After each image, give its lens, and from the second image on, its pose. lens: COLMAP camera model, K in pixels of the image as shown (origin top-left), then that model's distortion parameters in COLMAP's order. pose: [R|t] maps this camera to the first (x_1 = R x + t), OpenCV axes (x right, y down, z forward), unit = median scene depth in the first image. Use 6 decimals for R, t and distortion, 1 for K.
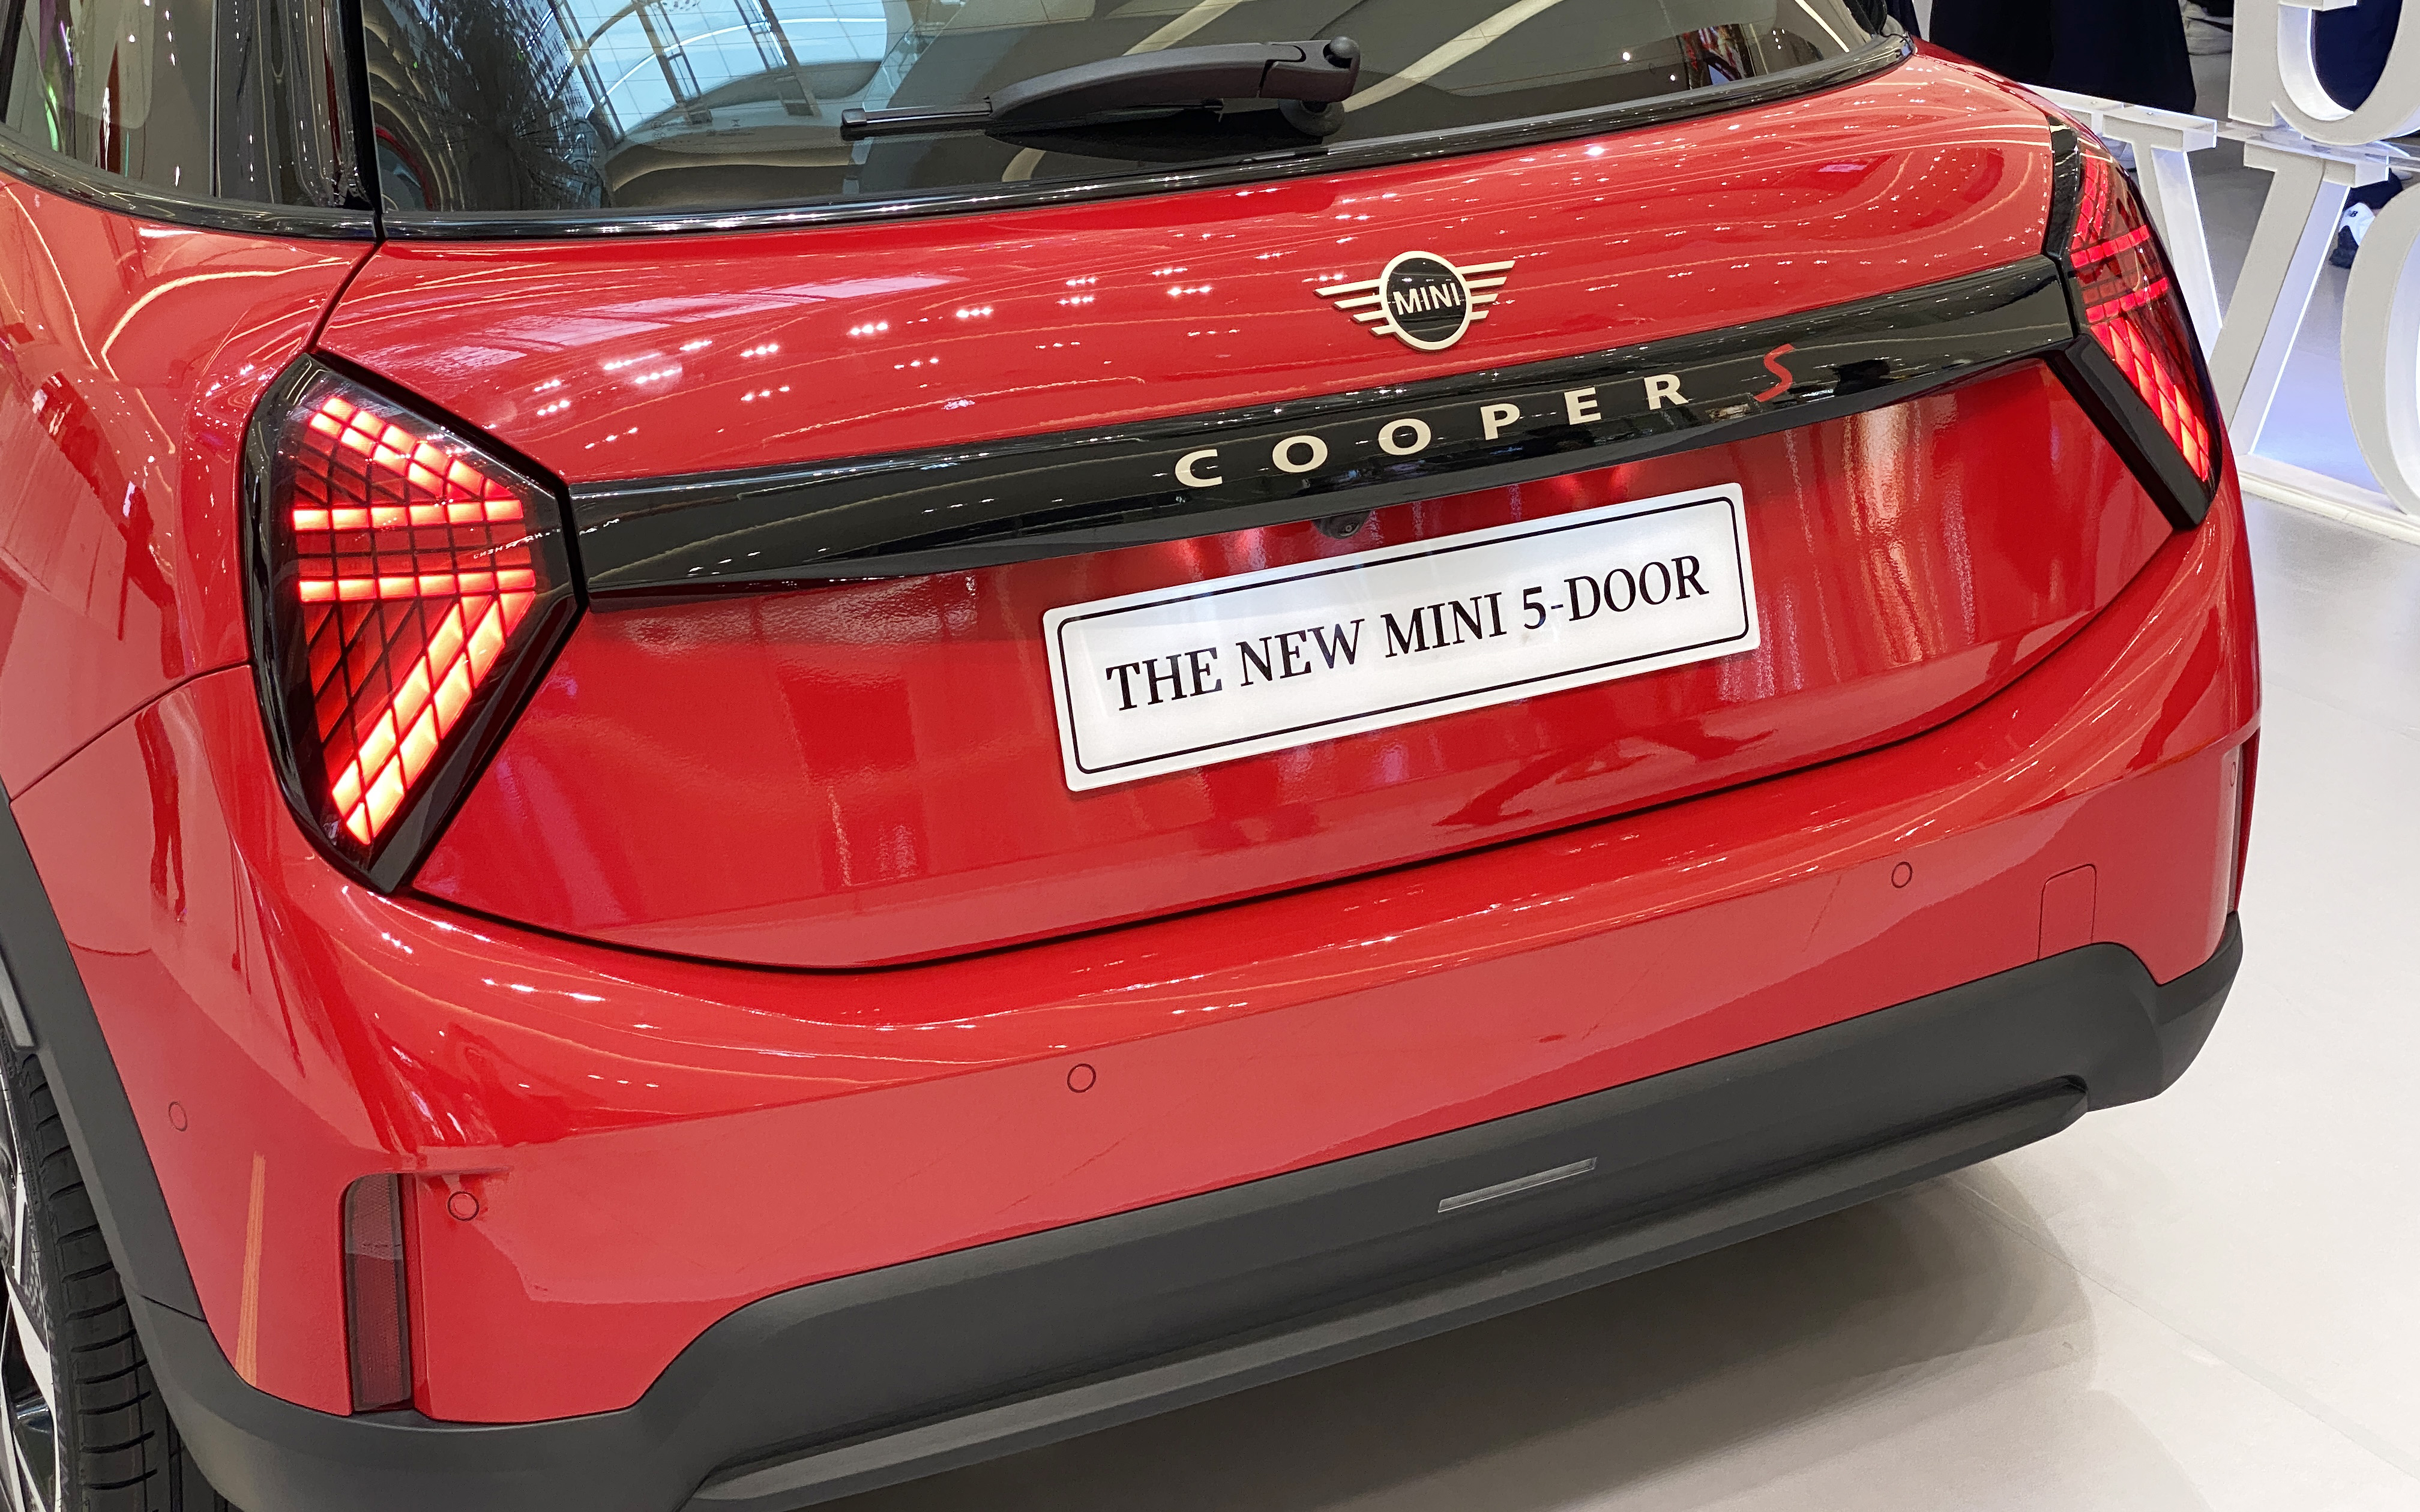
lens RADIAL K [[3800.4, 0, 1210.0], [0, 3800.4, 756.0], [0, 0, 1]] dist [0.020636, 0.680839]
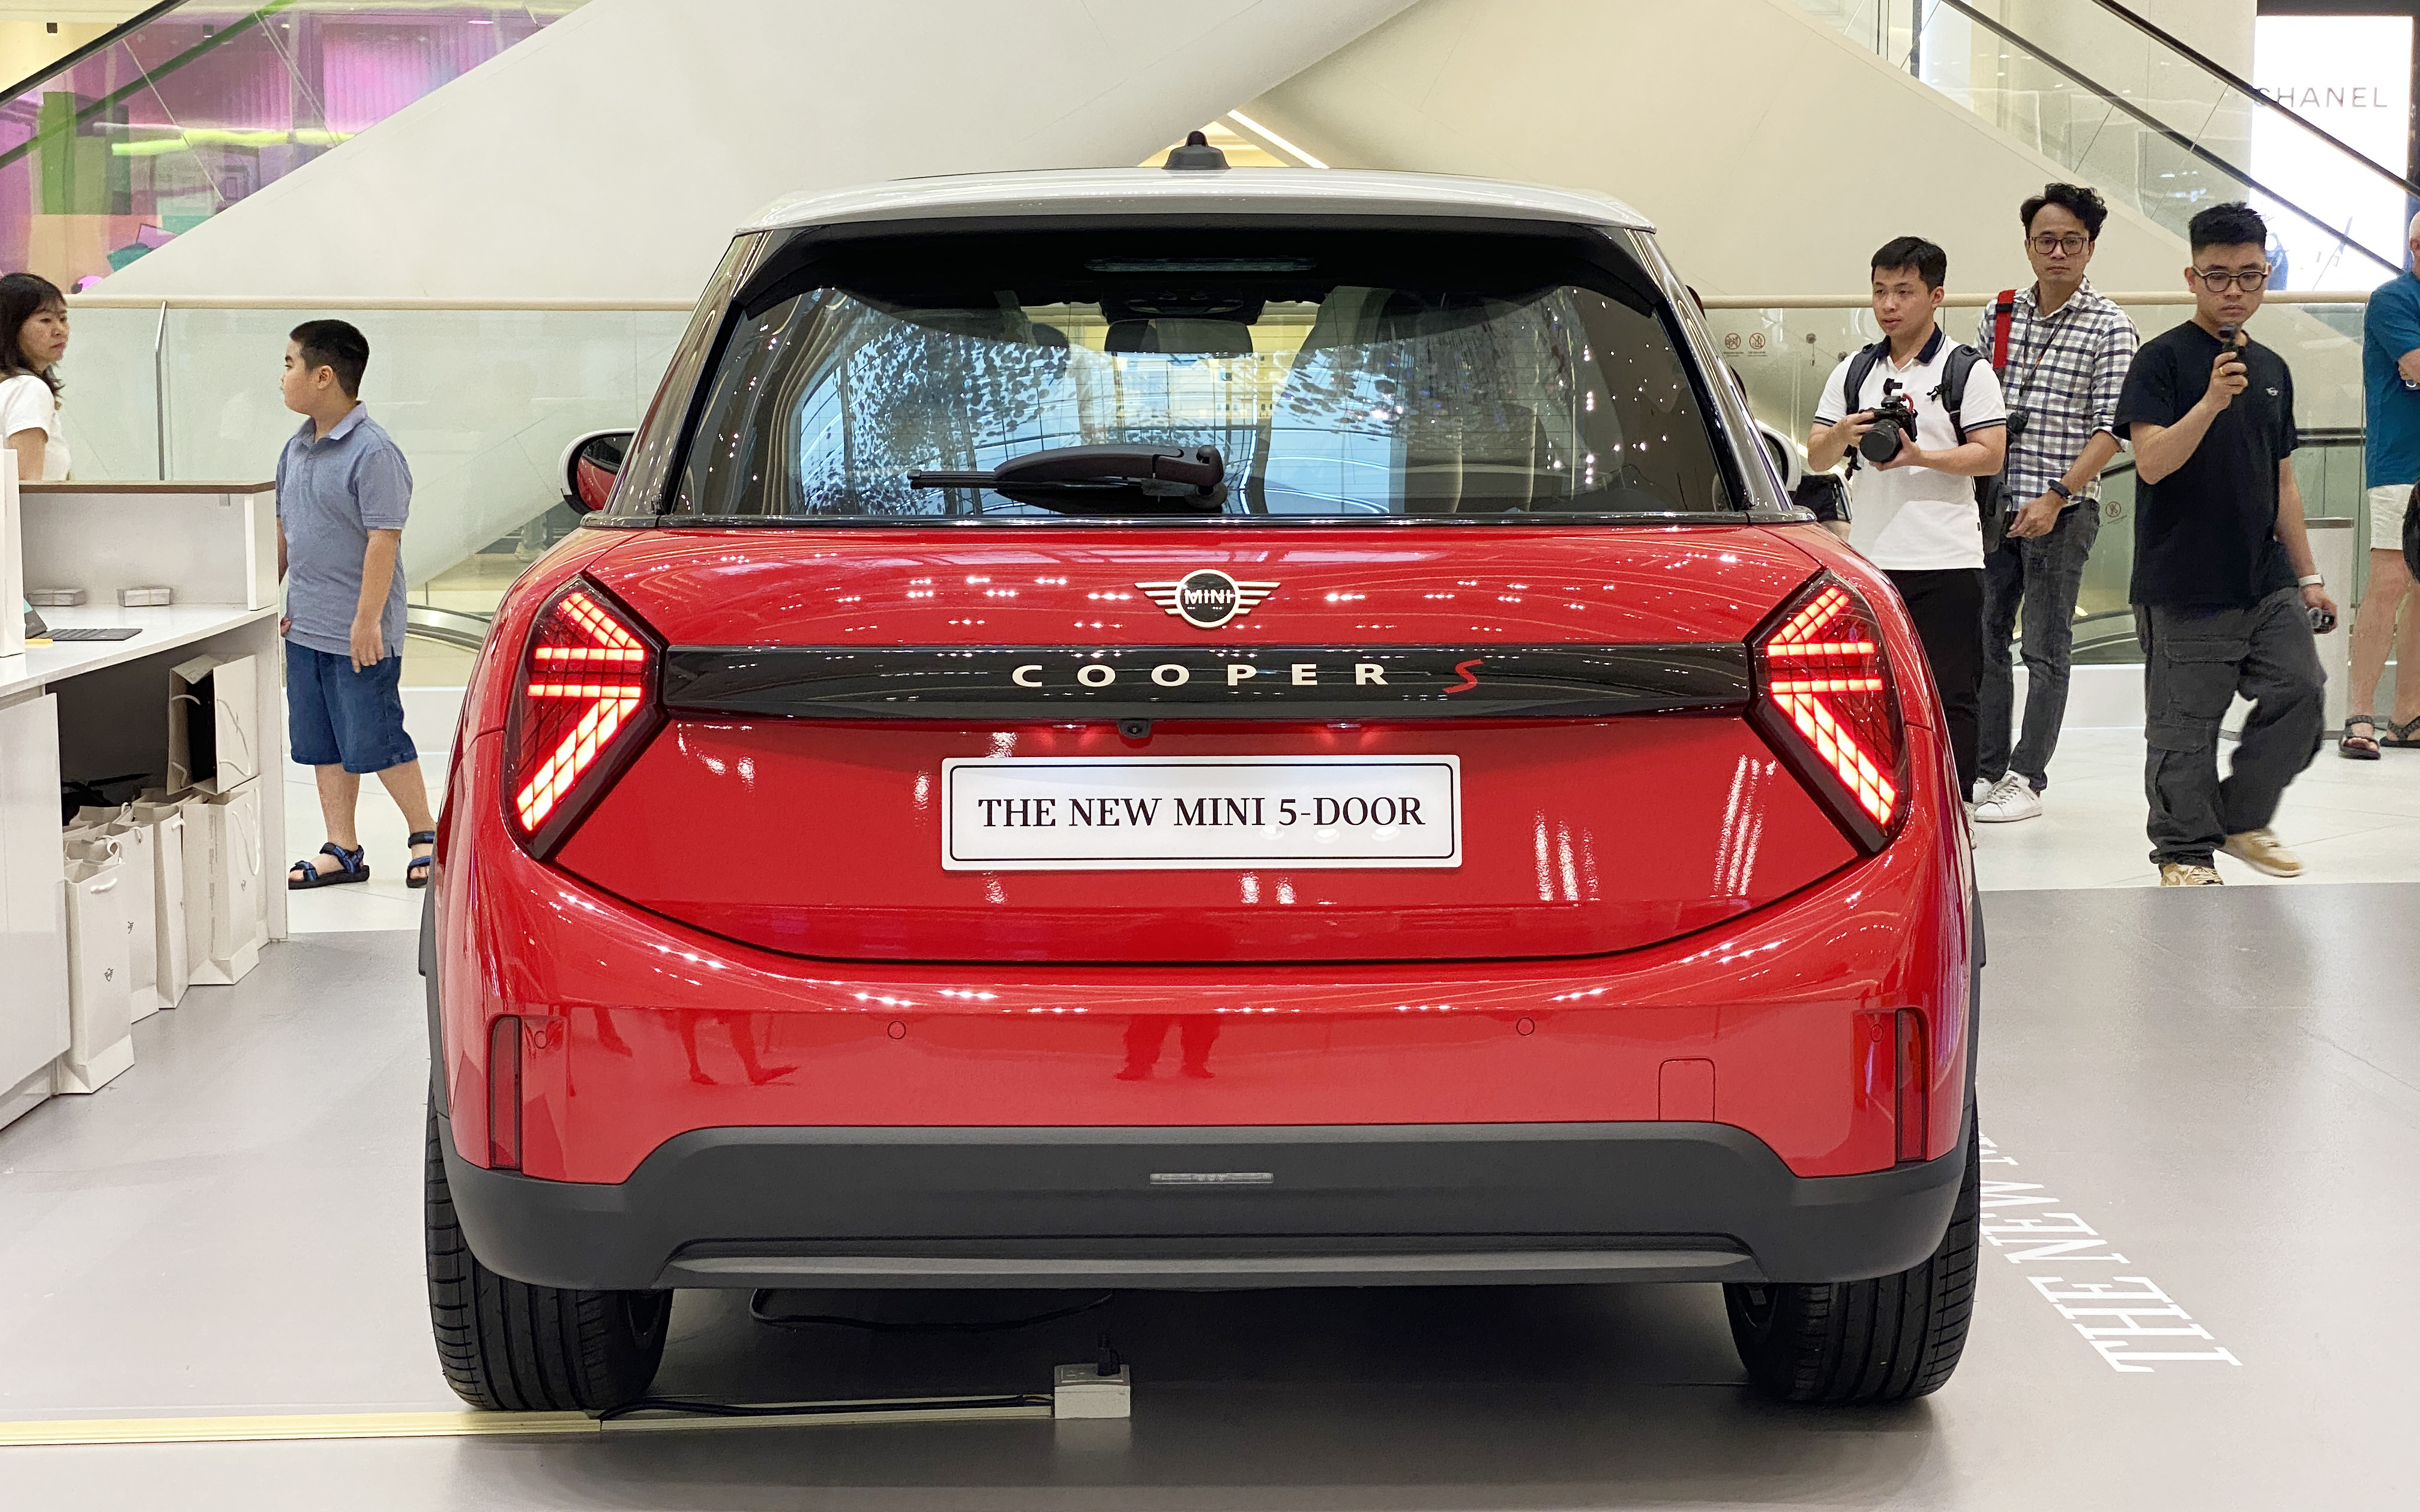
lens RADIAL K [[3800.4, 0, 1210.0], [0, 3800.4, 756.0], [0, 0, 1]] dist [0.020636, 0.680839]
pose [[0.877485, 0.066626, -0.474955, 0.823858], [-0.179644, 0.963869, -0.196685, 0.258919], [0.444689, 0.257911, 0.857749, -0.352109]]
